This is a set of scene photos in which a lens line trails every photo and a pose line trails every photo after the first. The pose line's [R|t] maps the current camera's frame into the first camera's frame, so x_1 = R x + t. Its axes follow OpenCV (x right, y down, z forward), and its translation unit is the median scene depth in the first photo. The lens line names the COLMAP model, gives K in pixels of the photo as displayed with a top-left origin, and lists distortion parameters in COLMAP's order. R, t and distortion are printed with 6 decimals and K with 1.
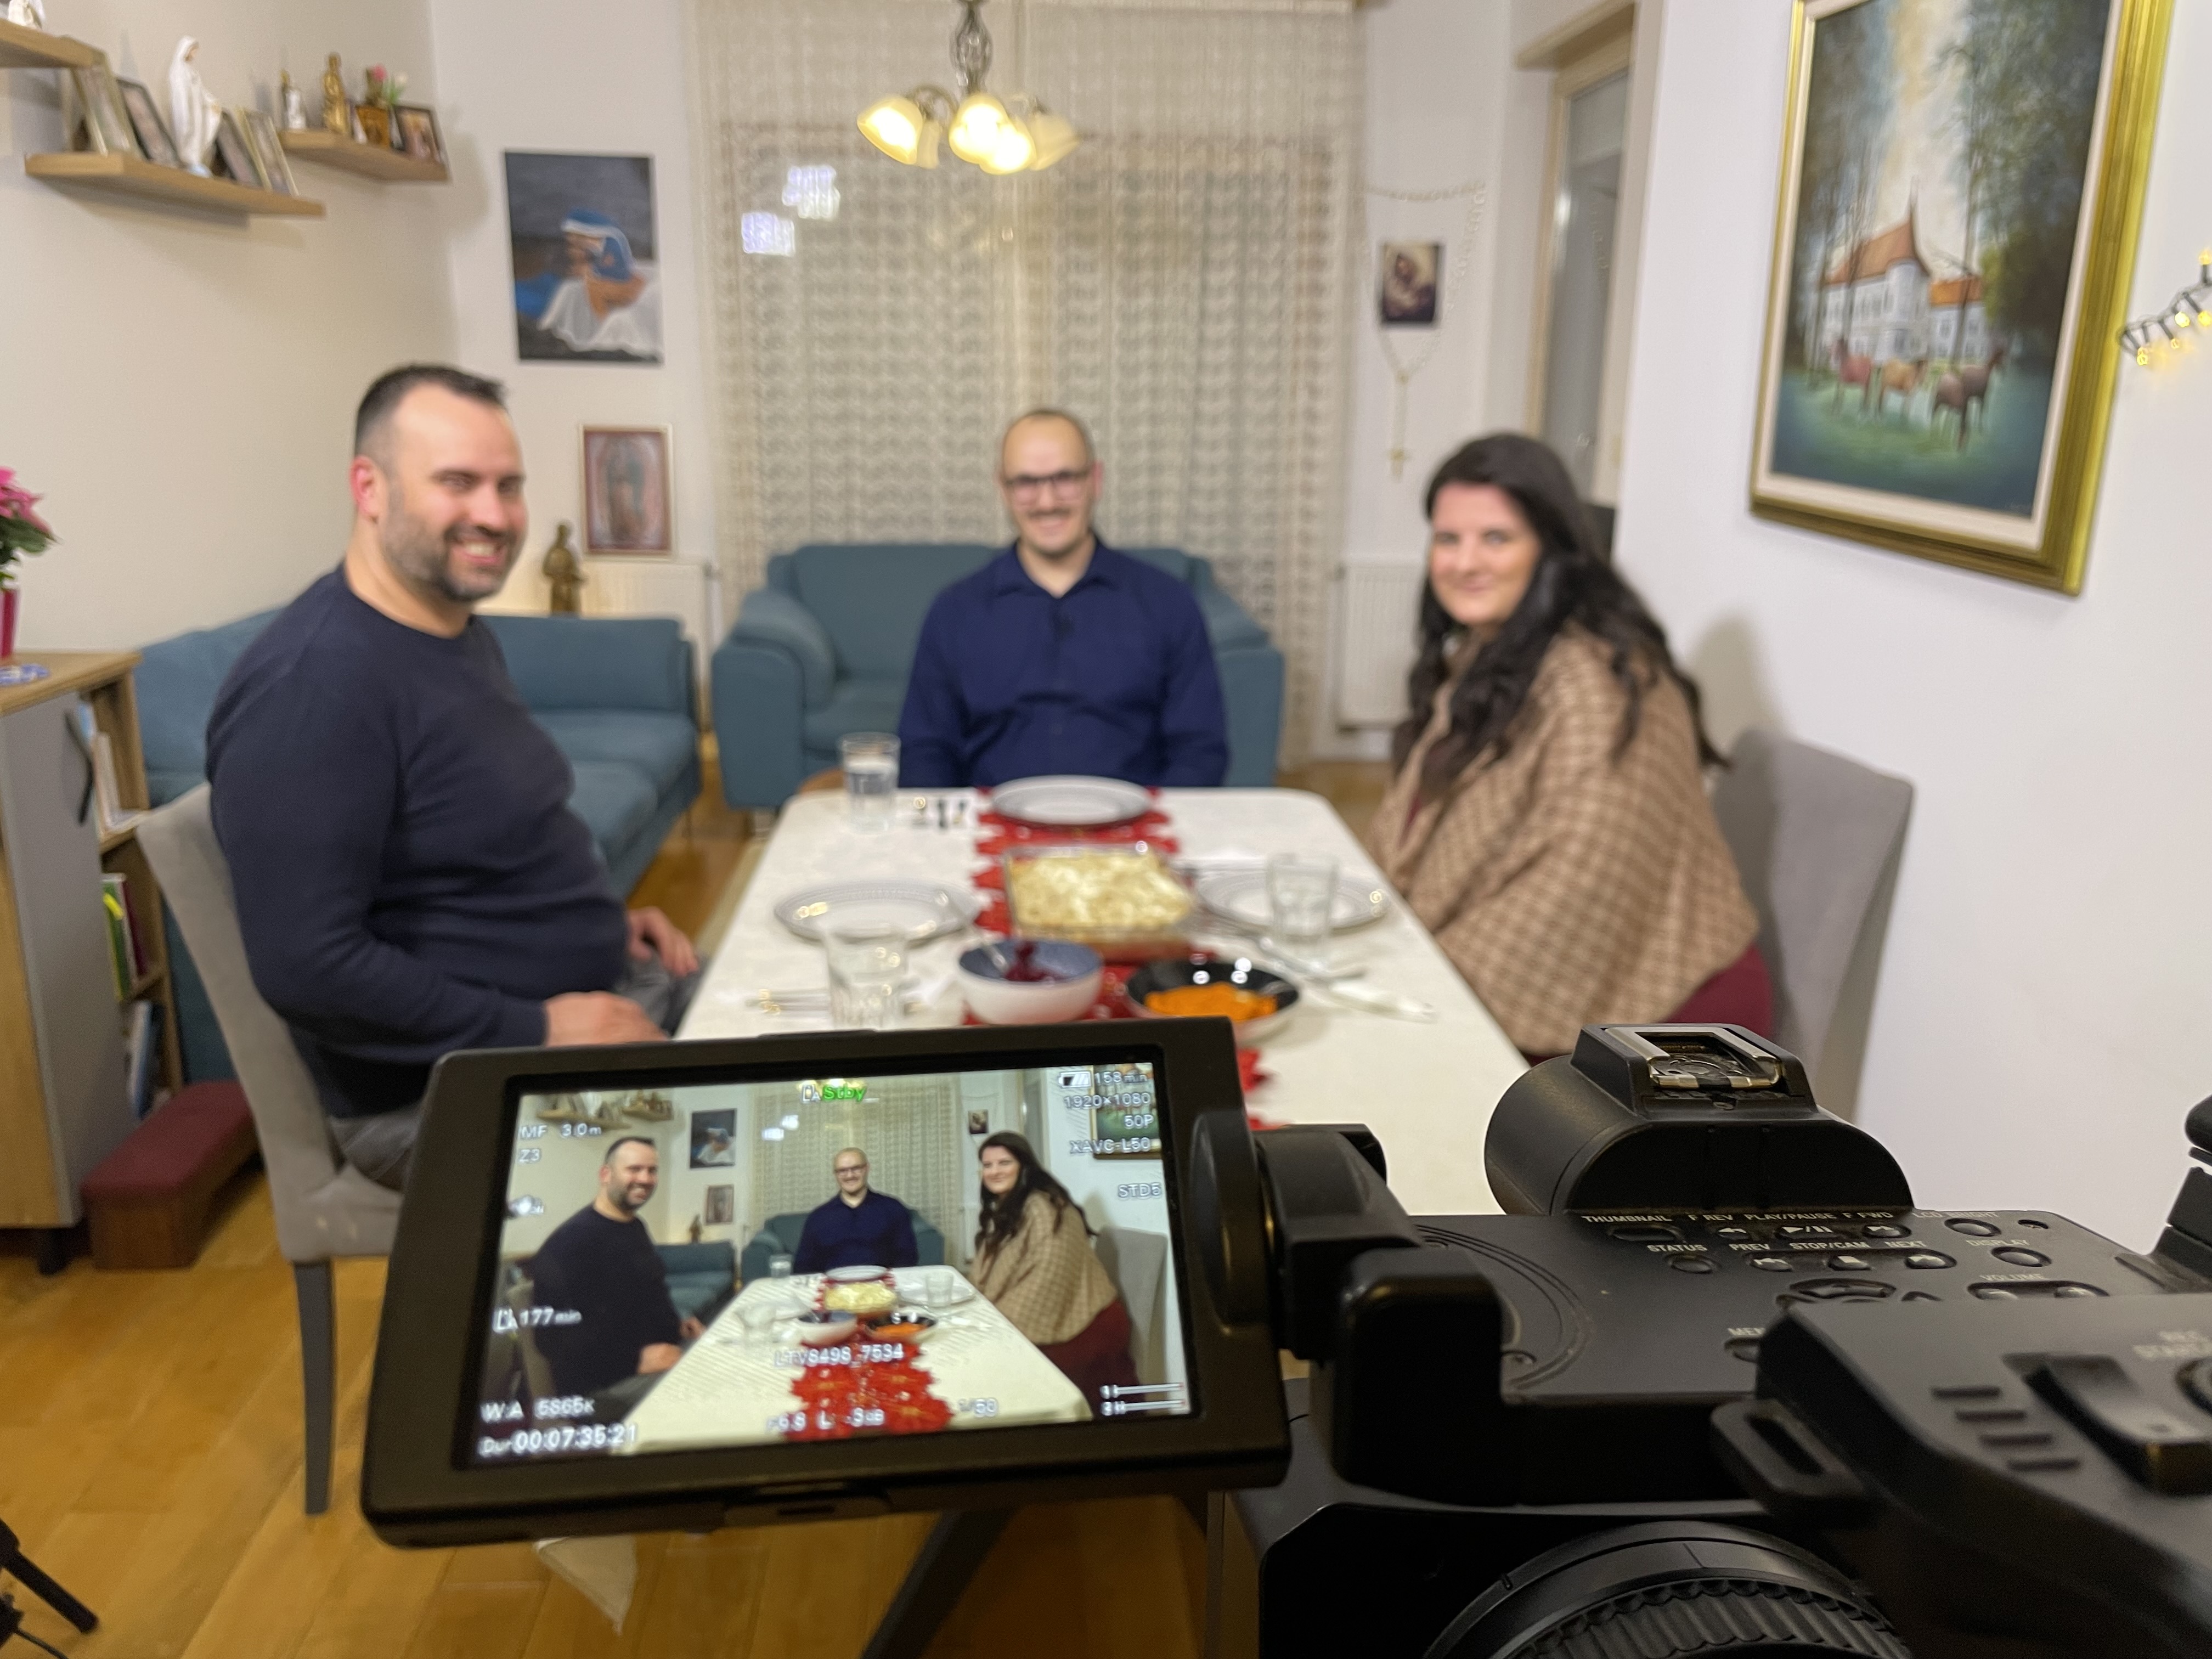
lens RADIAL K [[1701.7, 0, 1133.8], [0, 1701.7, 819.7], [0, 0, 1]] dist [0.080219, -0.131336]
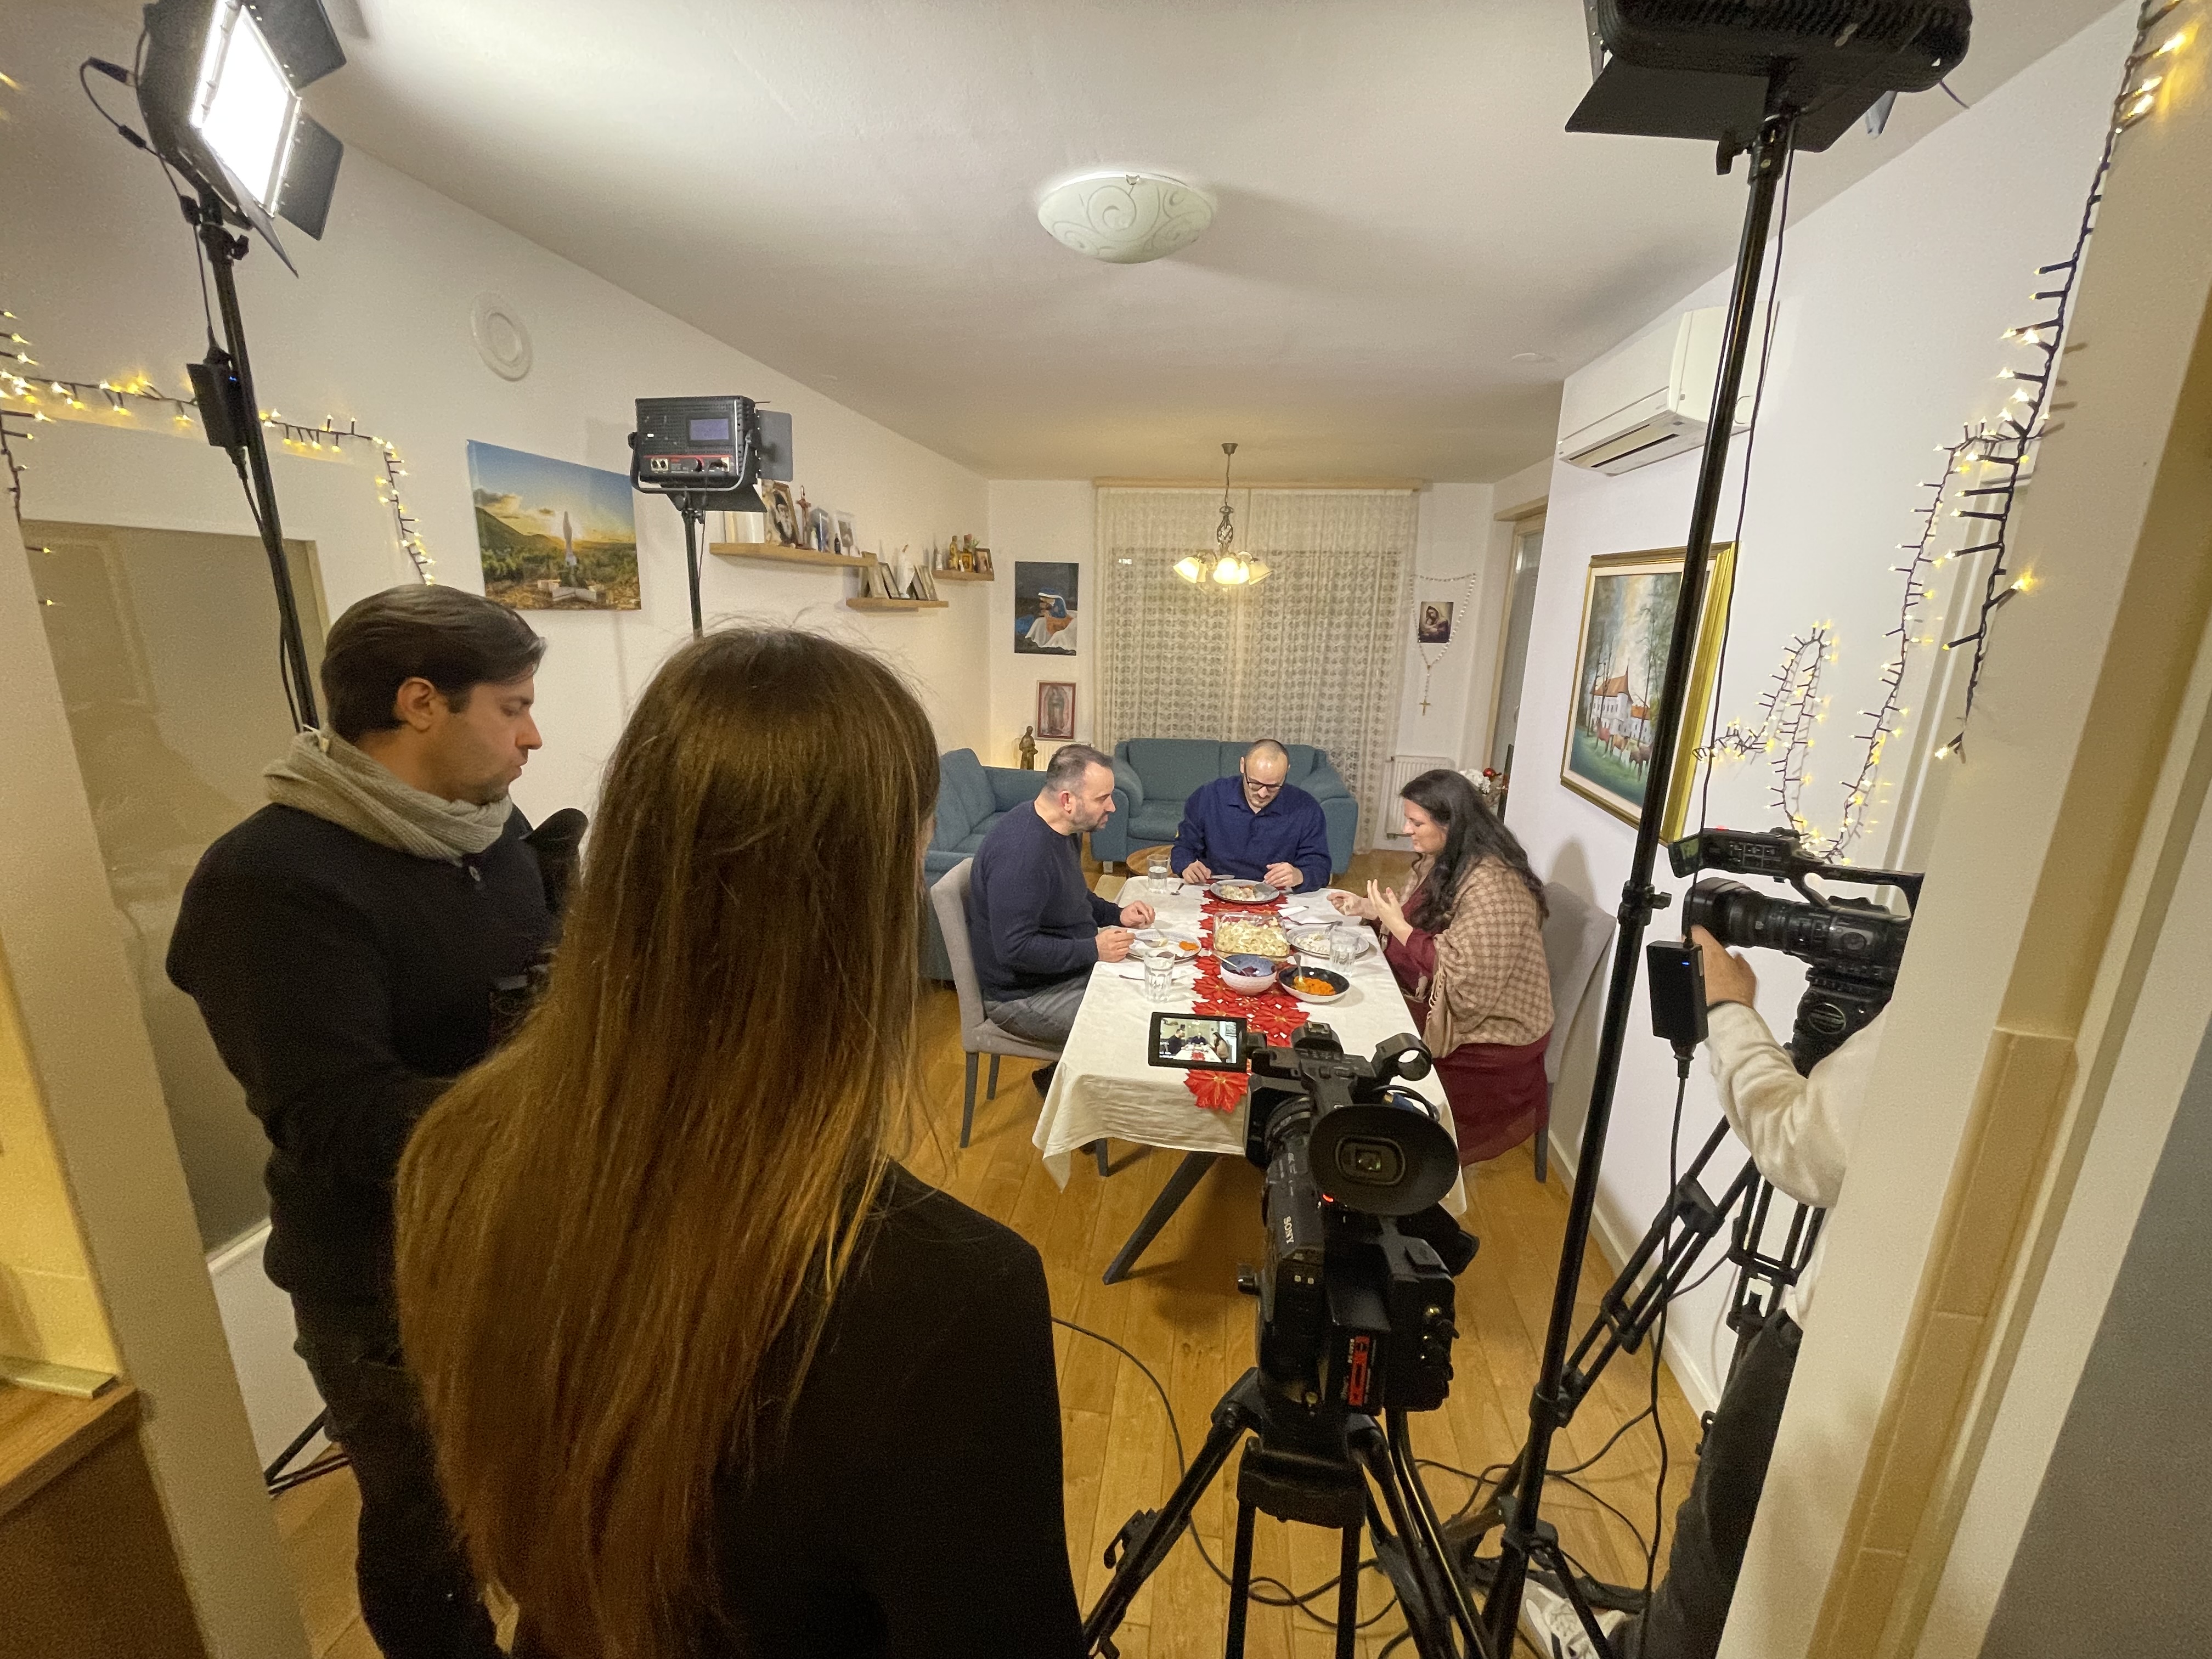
lens RADIAL K [[884.9, 0, 1094.4], [0, 884.9, 834.8], [0, 0, 1]] dist [0.001012, 0.000019]
pose [[0.974487, 0.062460, -0.215579, 0.019981], [-0.064932, 0.997880, -0.004399, -0.065670], [0.214848, 0.018285, 0.976476, -0.237587]]
